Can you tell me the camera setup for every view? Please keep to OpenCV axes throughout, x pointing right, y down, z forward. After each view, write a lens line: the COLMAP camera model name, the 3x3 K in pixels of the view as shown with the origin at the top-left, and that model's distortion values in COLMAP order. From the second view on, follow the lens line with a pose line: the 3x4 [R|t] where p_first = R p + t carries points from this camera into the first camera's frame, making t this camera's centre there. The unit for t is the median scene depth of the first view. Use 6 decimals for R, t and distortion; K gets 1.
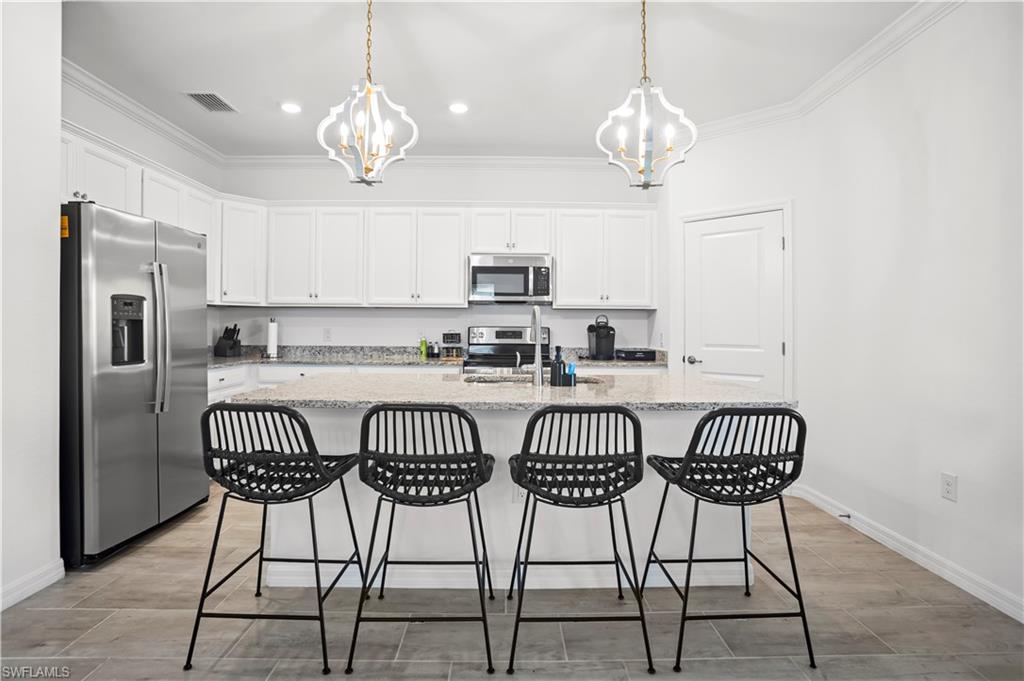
lens RADIAL K [[510.1, 0, 509.7], [0, 510.1, 317.3], [0, 0, 1]] dist [-0.053760, 0.016400]
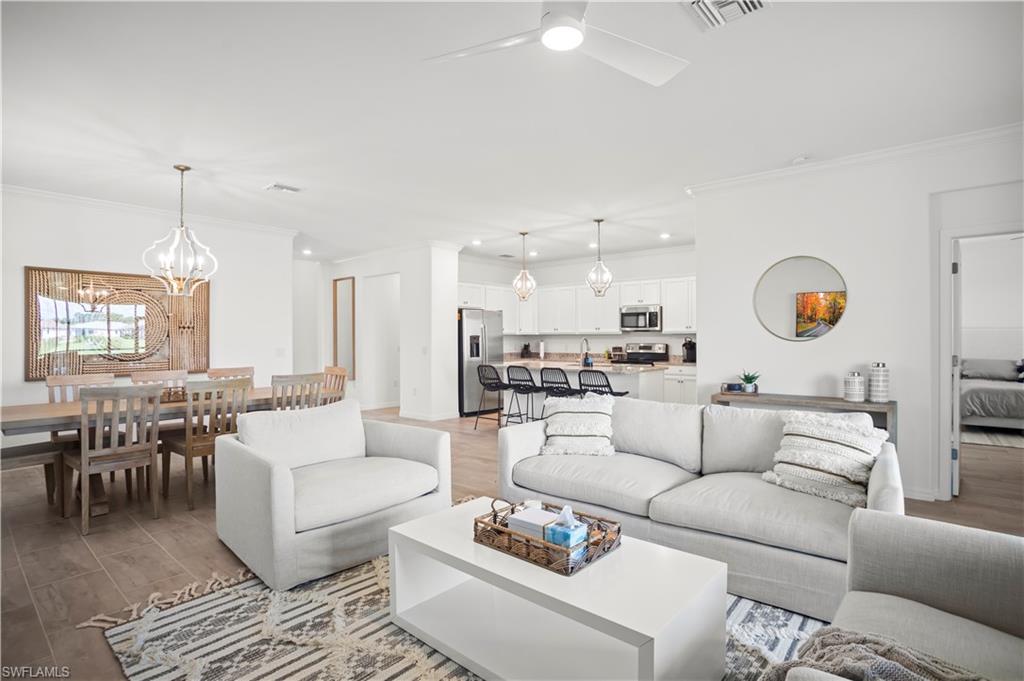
lens RADIAL K [[500.2, 0, 513.8], [0, 500.2, 330.0], [0, 0, 1]] dist [-0.001881, 0.014591]
pose [[0.753982, -0.020014, -0.656590, 0.871753], [0.021640, 0.999750, -0.005624, -0.032302], [0.656538, -0.009968, 0.754227, -0.717278]]
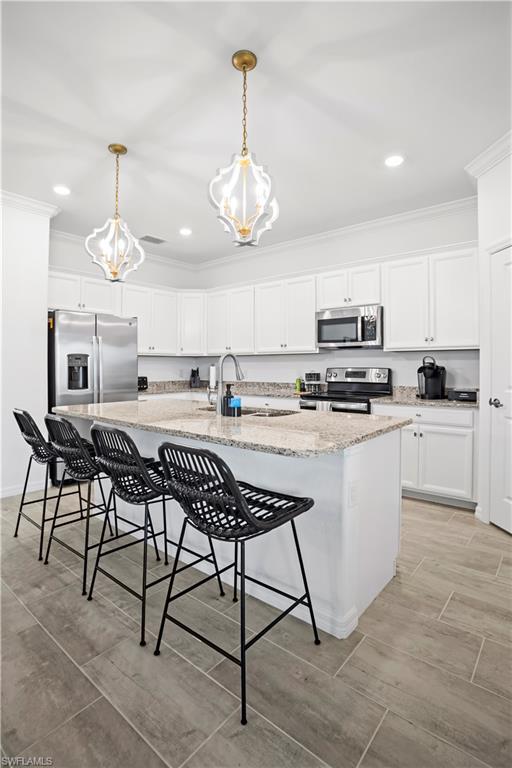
lens RADIAL K [[382.6, 0, 251.0], [0, 382.6, 361.8], [0, 0, 1]] dist [-0.053760, 0.016400]
pose [[0.755273, -0.016792, -0.655195, 0.415850], [0.019230, 0.999809, -0.003456, 0.002888], [0.655128, -0.009989, 0.755452, 0.176361]]
